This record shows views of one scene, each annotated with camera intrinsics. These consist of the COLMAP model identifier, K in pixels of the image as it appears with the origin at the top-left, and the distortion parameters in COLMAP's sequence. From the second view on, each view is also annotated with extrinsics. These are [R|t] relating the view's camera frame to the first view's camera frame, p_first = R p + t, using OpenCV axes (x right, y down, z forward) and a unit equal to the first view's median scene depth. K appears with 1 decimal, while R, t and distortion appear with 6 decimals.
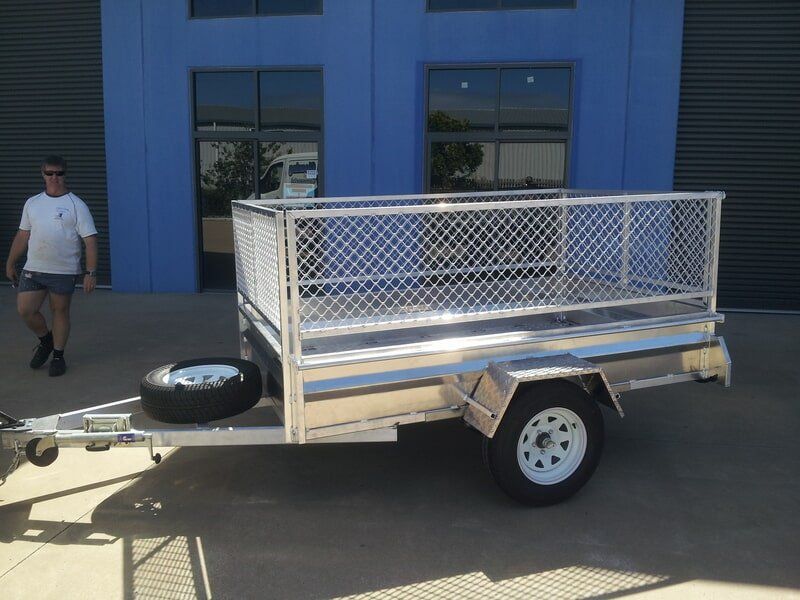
lens RADIAL K [[739.6, 0, 400.0], [0, 739.6, 300.0], [0, 0, 1]] dist [-0.006481, -0.004890]
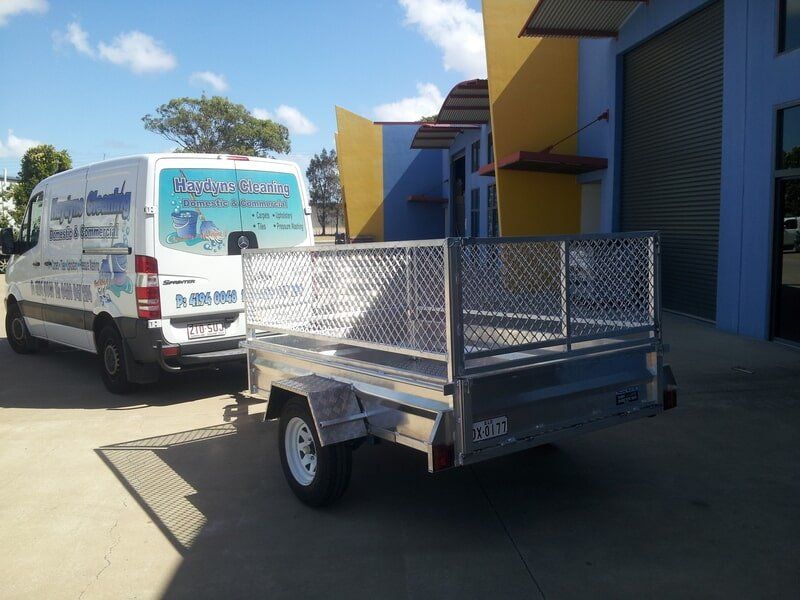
lens RADIAL K [[739.6, 0, 400.0], [0, 739.6, 300.0], [0, 0, 1]] dist [-0.006481, -0.004890]
pose [[0.200709, 0.070116, -0.977138, 1.493881], [-0.126958, 0.990886, 0.045025, -0.128205], [0.971390, 0.115018, 0.207782, 0.956550]]
